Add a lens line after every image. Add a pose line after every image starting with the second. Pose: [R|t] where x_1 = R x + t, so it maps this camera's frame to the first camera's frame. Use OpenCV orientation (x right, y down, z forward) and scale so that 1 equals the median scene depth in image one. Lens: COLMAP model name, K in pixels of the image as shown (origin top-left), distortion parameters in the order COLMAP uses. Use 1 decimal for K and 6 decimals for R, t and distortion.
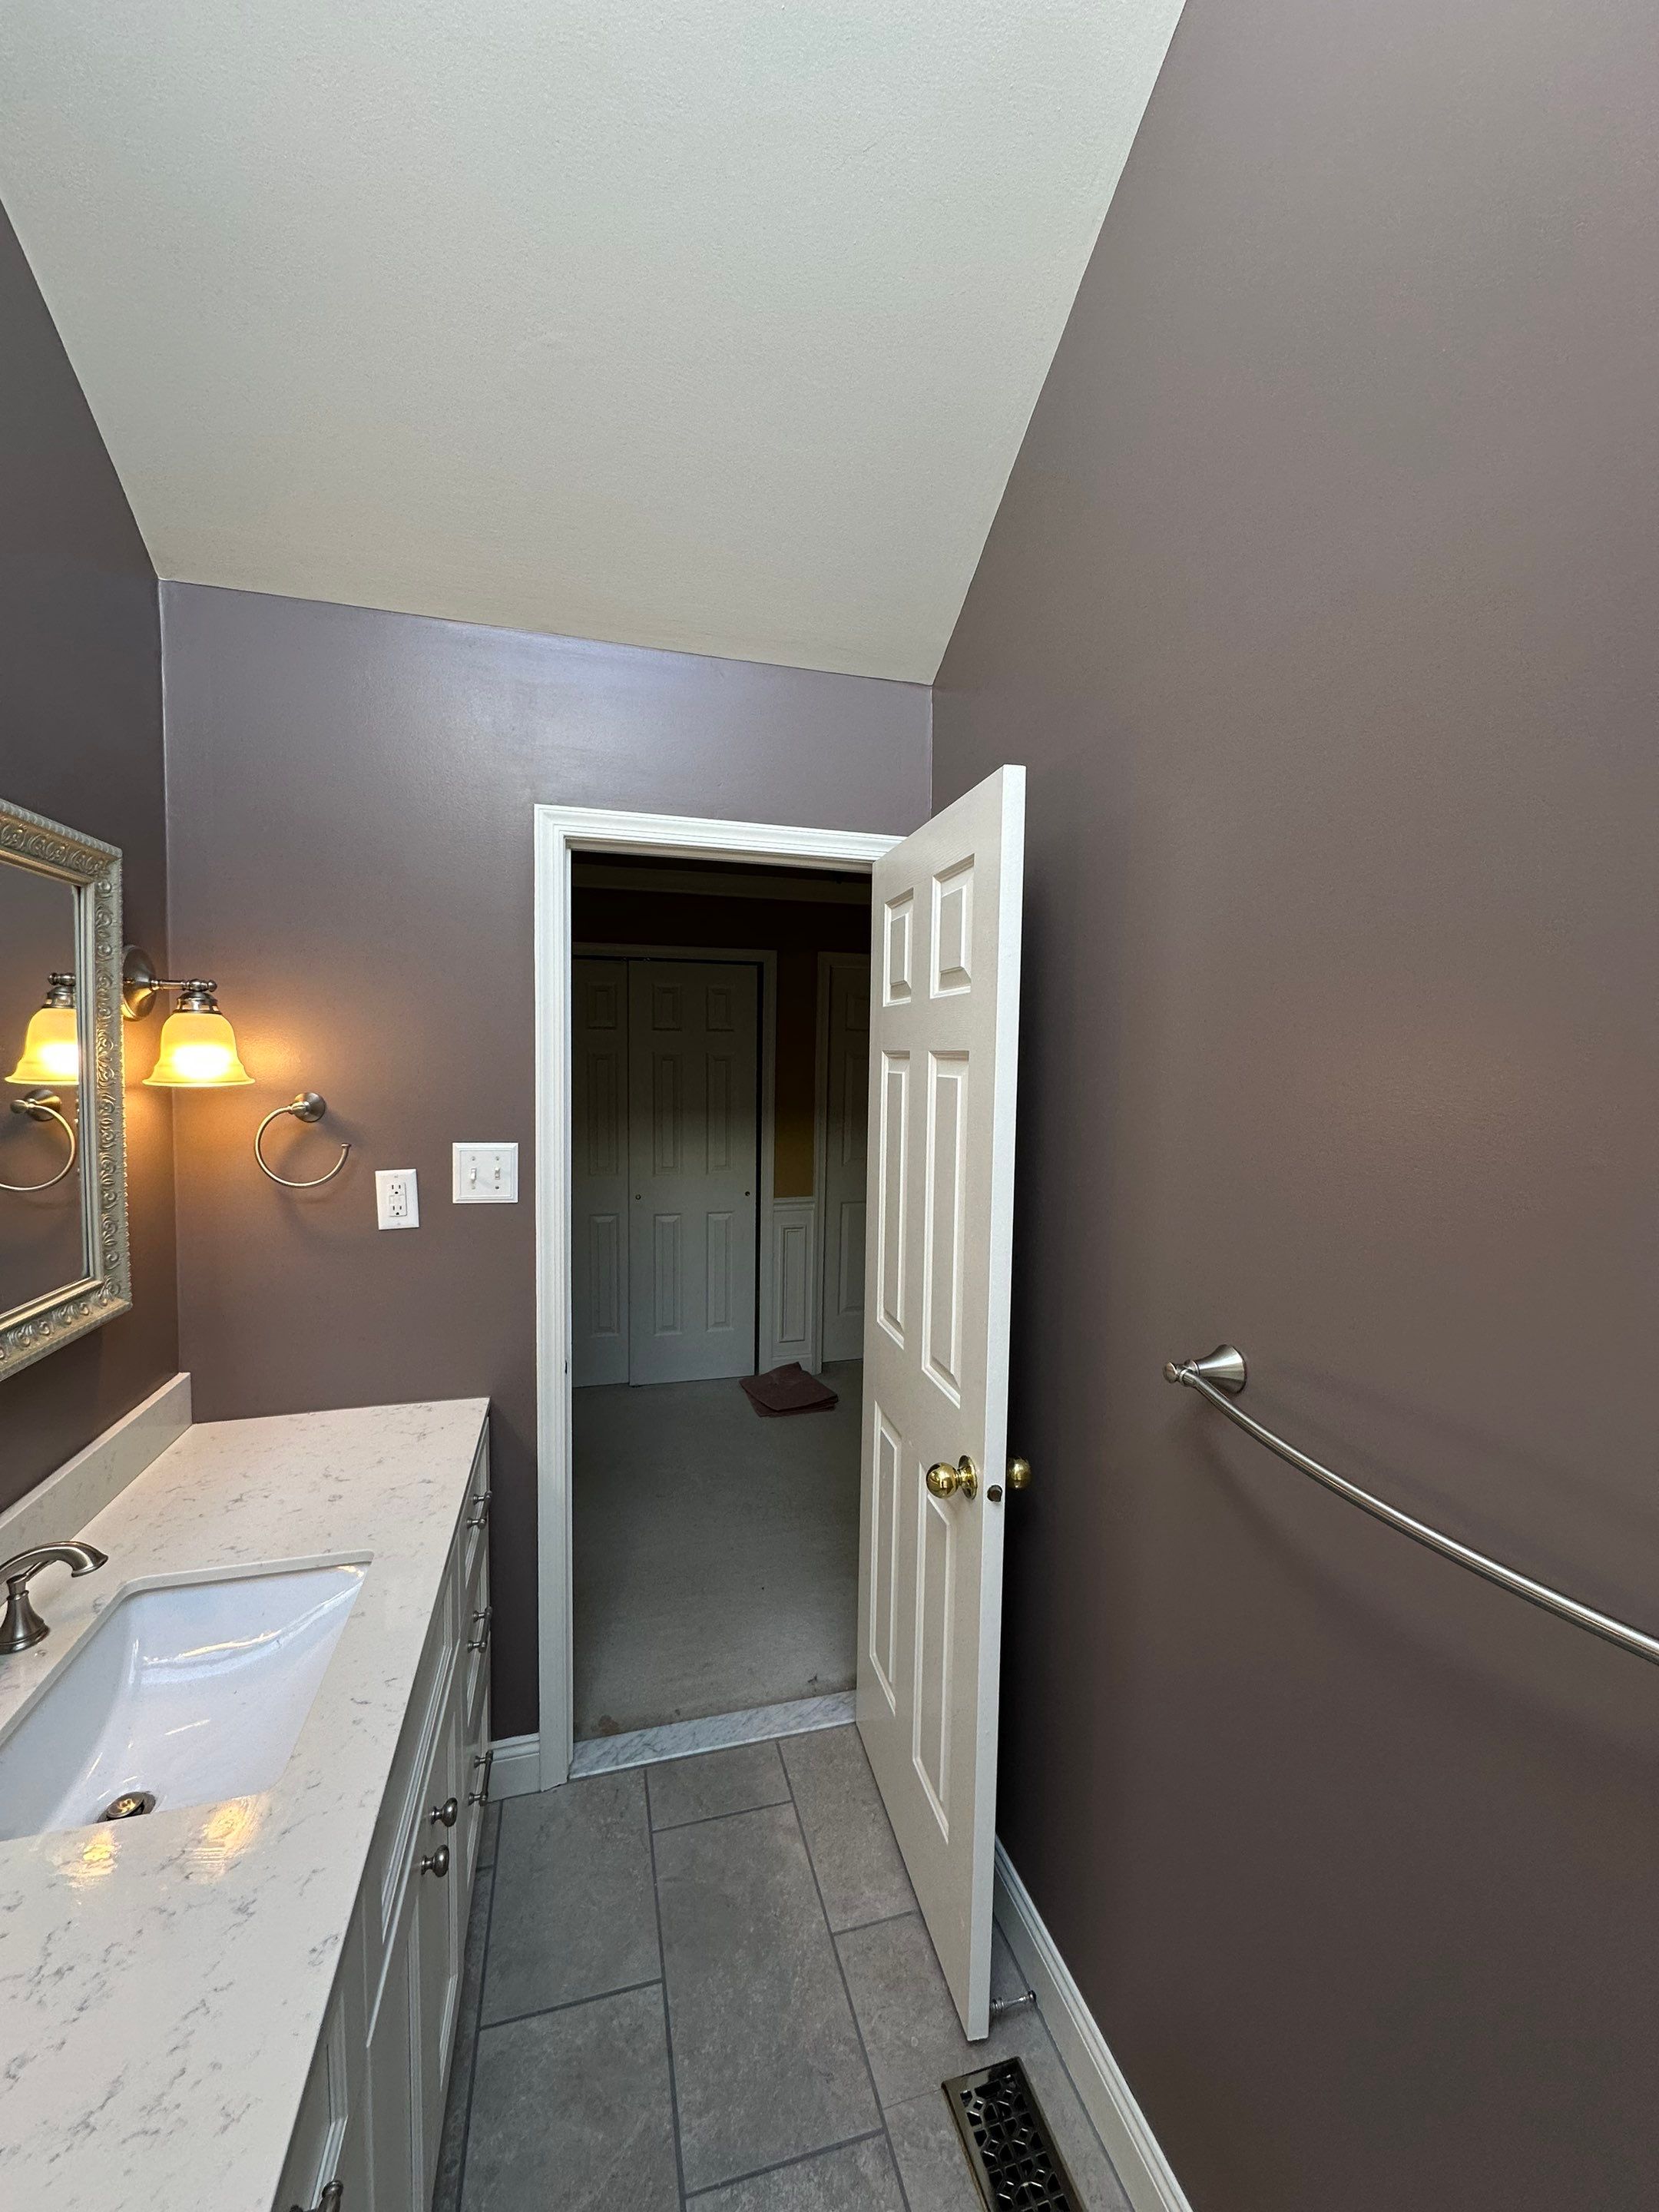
lens RADIAL K [[892.9, 0, 821.4], [0, 892.9, 1106.3], [0, 0, 1]] dist [0.000161, 0.002376]
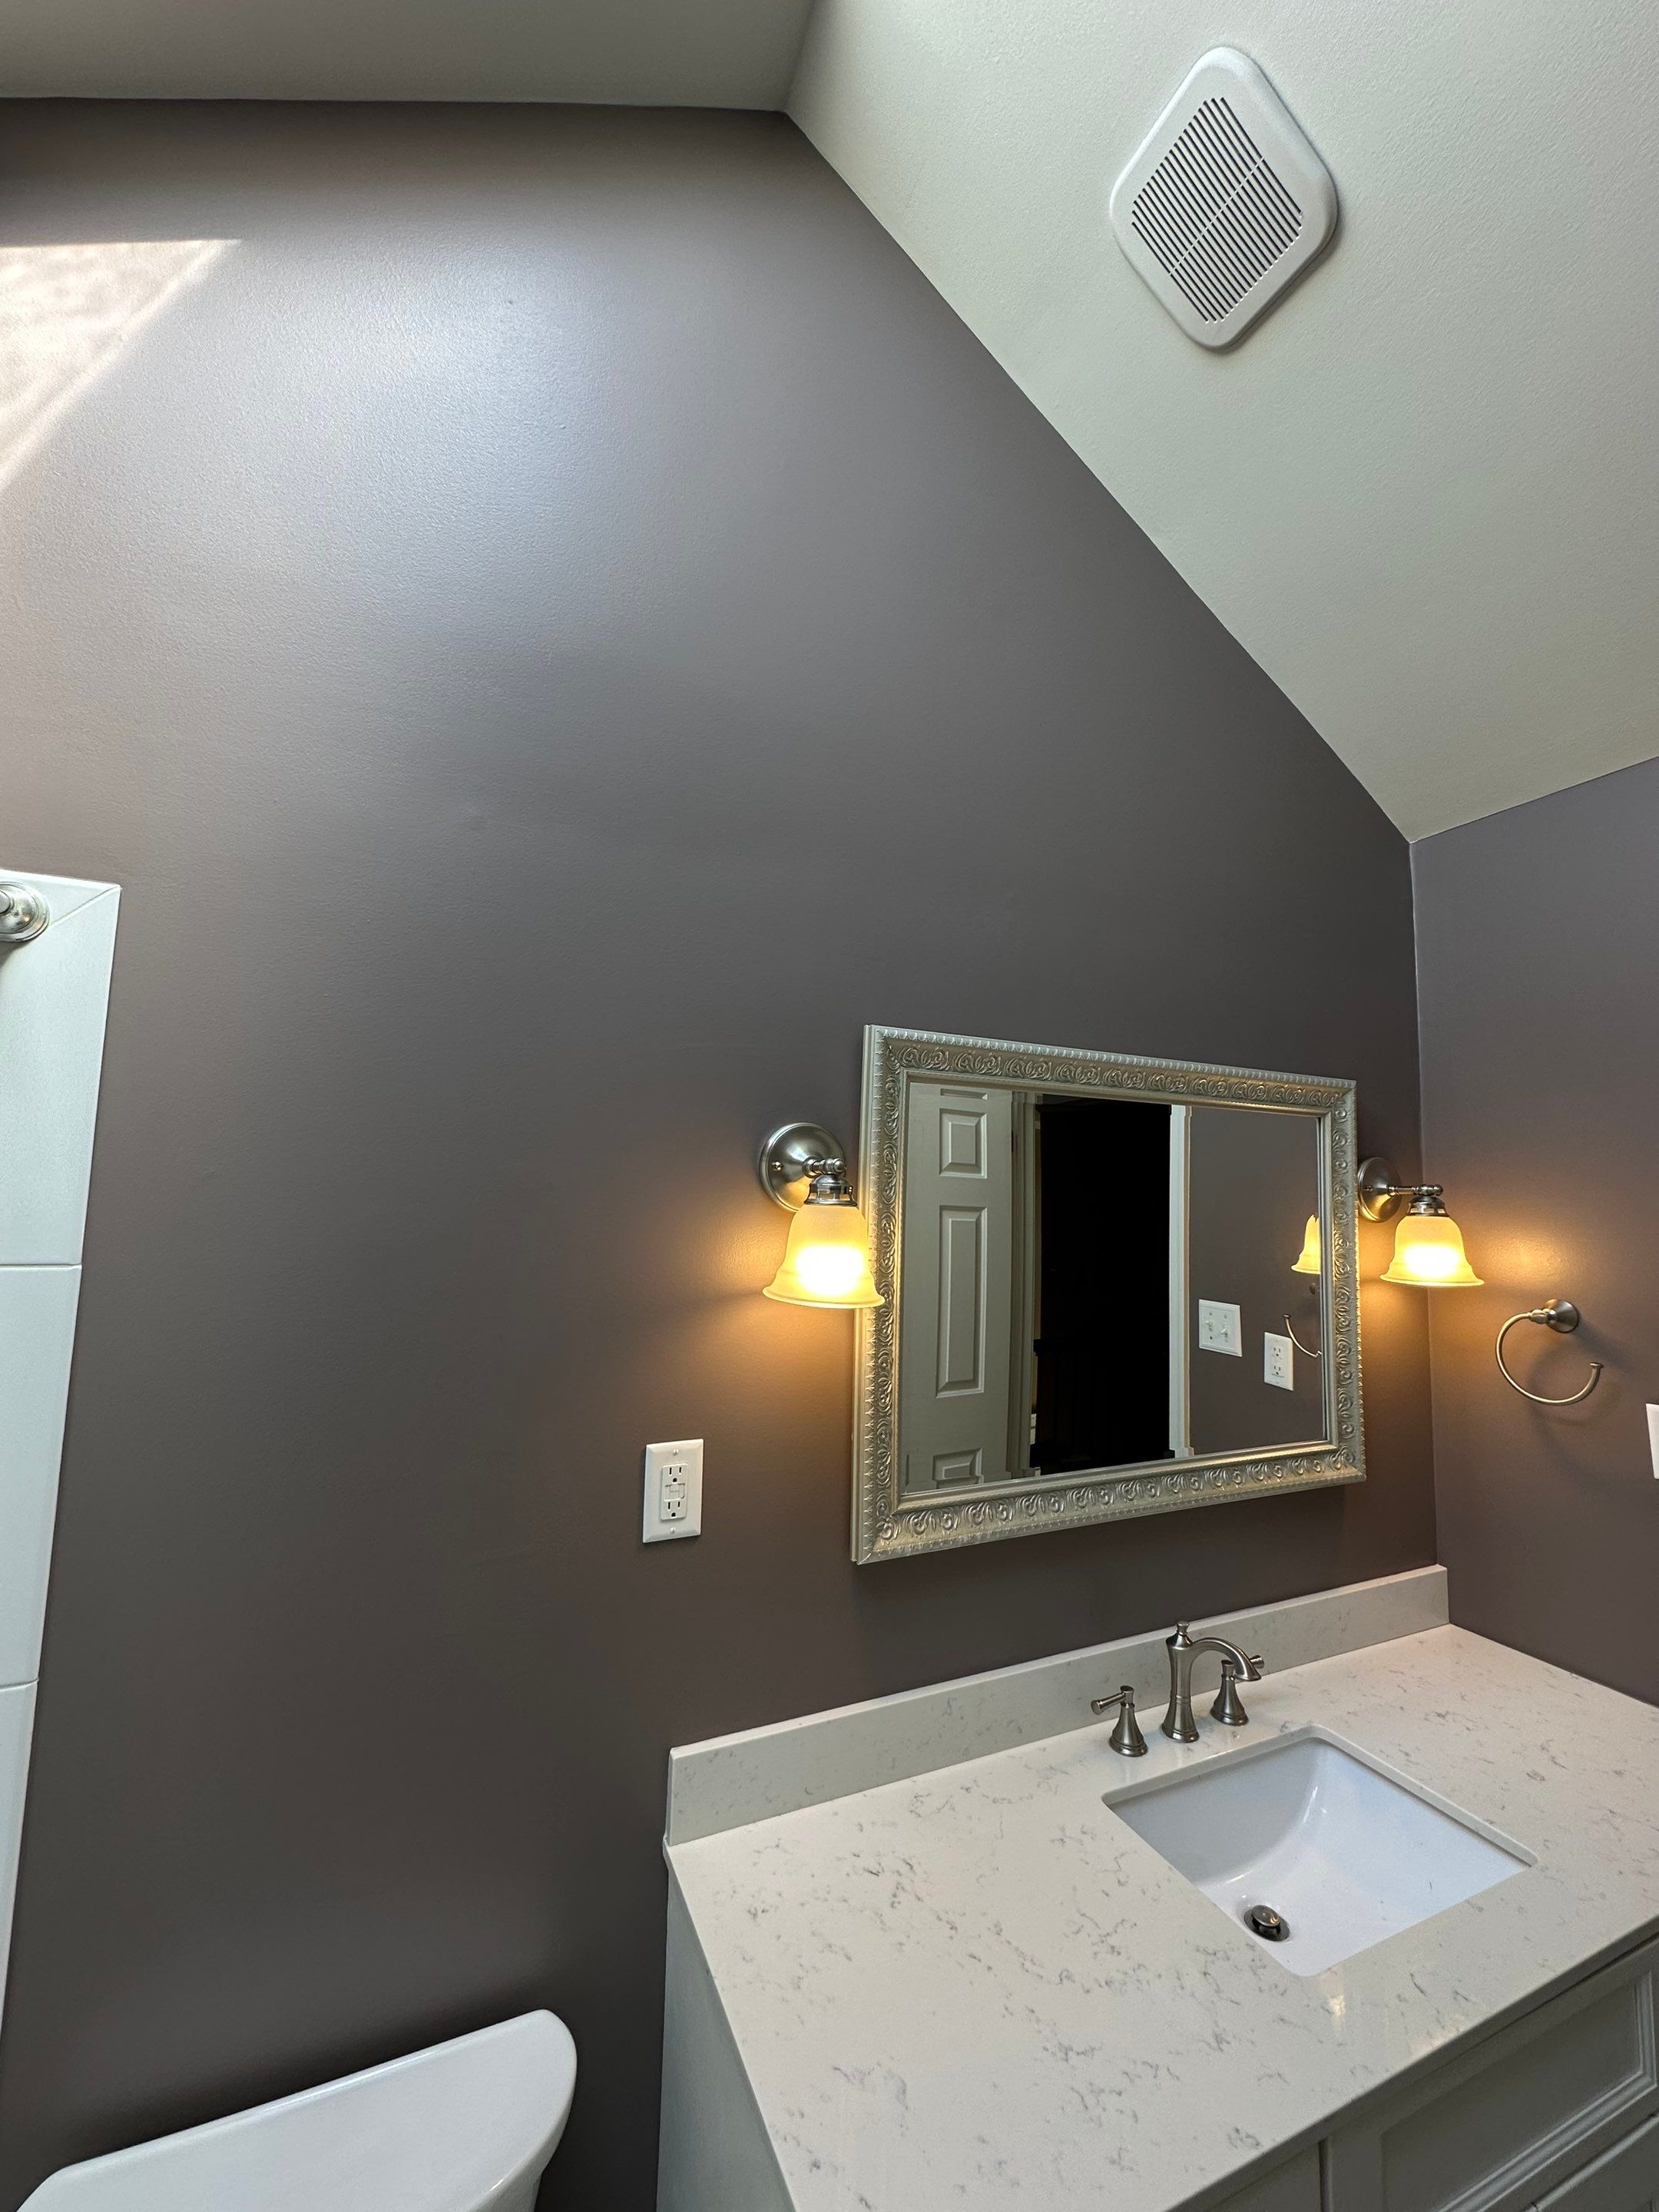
lens RADIAL K [[892.9, 0, 843.0], [0, 892.9, 1105.9], [0, 0, 1]] dist [0.000161, 0.002376]
pose [[0.167799, -0.112284, -0.979406, 0.278086], [-0.078785, 0.988787, -0.126858, -0.046158], [0.982668, 0.098449, 0.157071, 0.131912]]
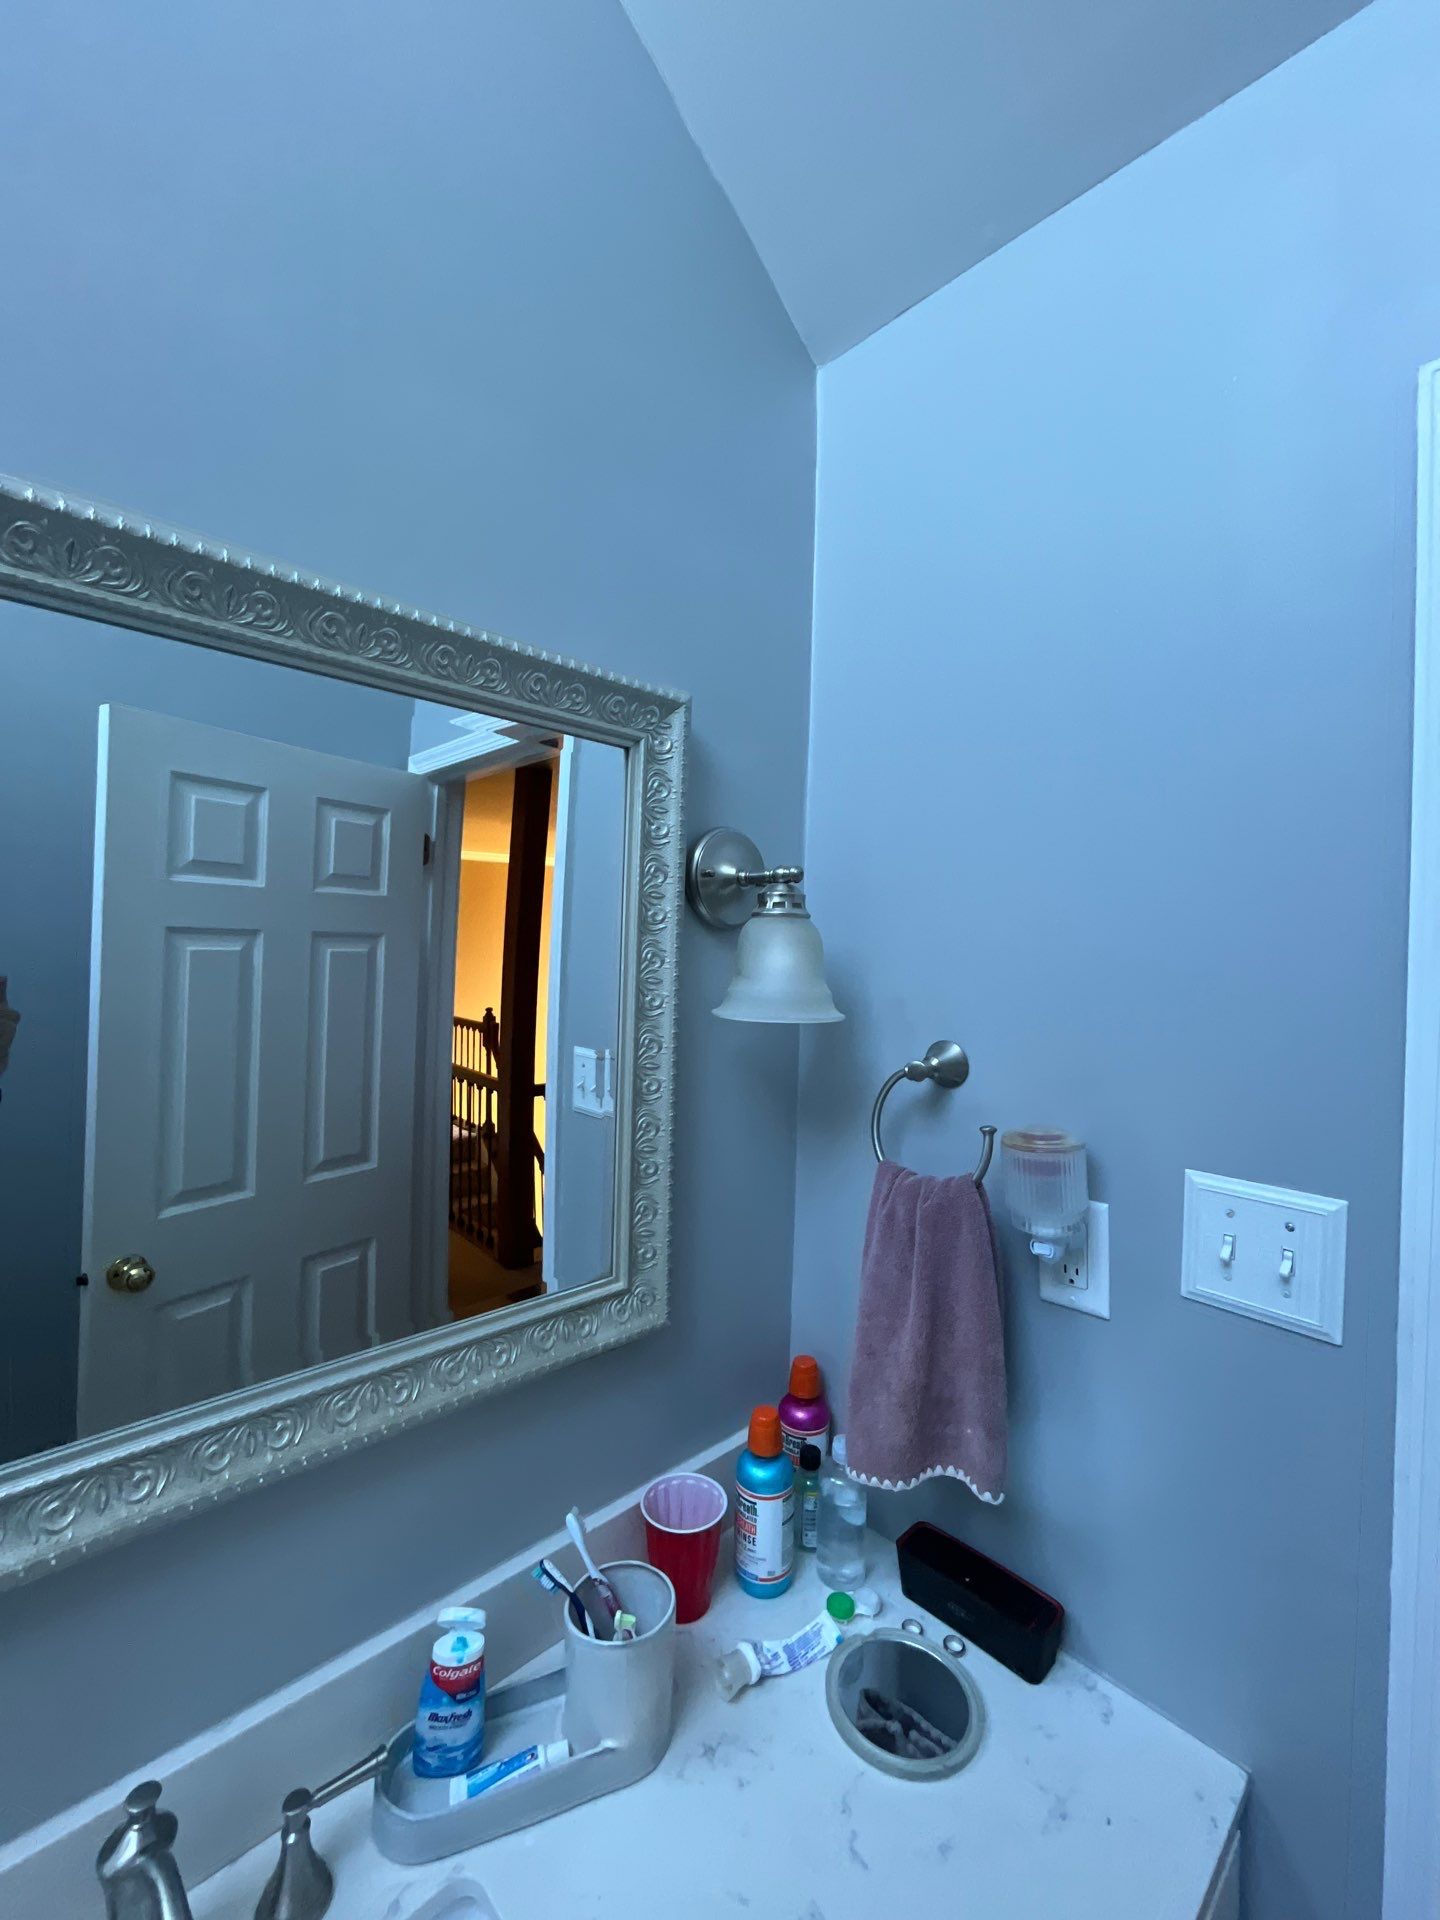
lens RADIAL K [[775.0, 0, 736.1], [0, 775.0, 964.2], [0, 0, 1]] dist [0.000161, 0.002376]
pose [[0.469550, 0.009131, -0.882859, -0.204458], [-0.068191, 0.997335, -0.025952, -0.052999], [0.880269, 0.072389, 0.468921, 0.747240]]
